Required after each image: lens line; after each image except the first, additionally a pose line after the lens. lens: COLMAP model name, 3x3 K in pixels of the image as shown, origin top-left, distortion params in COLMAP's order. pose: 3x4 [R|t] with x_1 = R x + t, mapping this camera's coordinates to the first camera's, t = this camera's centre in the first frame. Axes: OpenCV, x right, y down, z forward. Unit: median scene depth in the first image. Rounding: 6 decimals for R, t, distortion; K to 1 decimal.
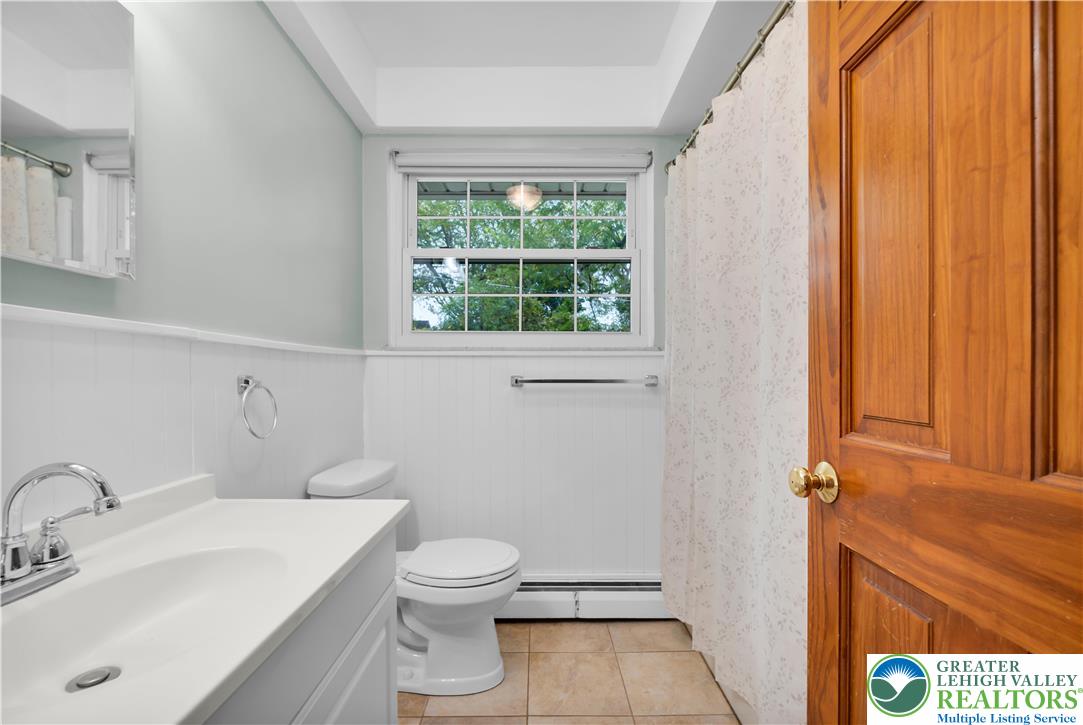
lens RADIAL K [[469.3, 0, 524.2], [0, 469.3, 372.1], [0, 0, 1]] dist [0.002880, -0.001526]
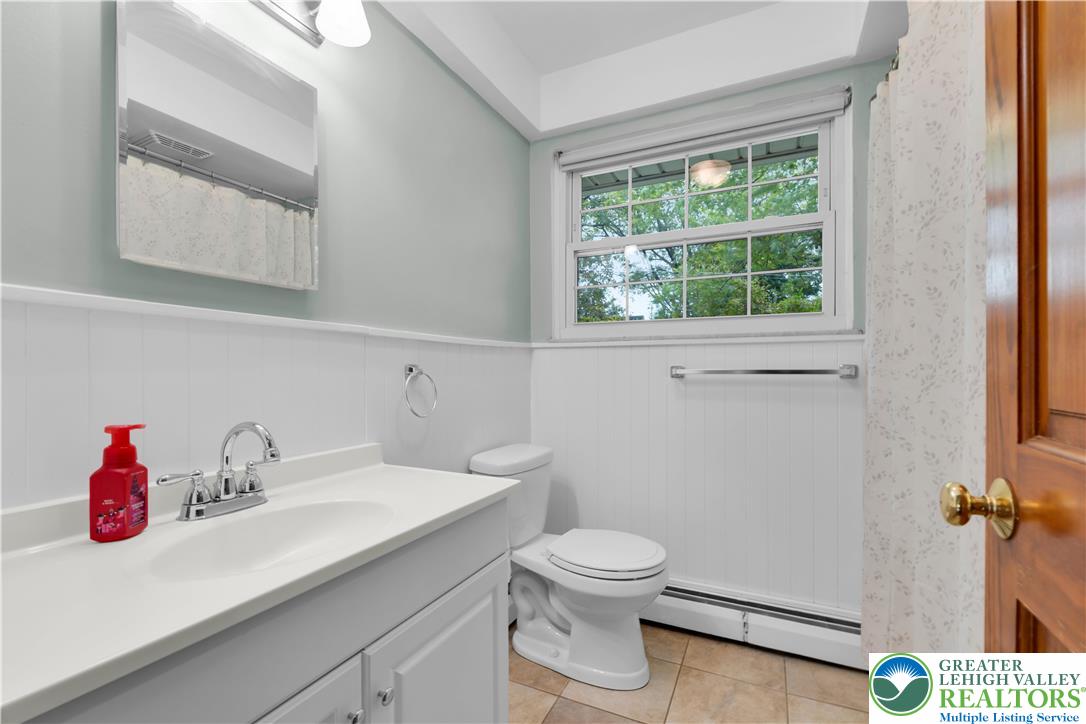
lens RADIAL K [[470.6, 0, 535.3], [0, 470.6, 368.4], [0, 0, 1]] dist [0.002880, -0.001526]
pose [[0.899691, -0.002855, -0.436518, 0.169284], [0.002567, 0.999996, -0.001249, 0.015586], [0.436519, 0.000003, 0.899695, 0.045250]]
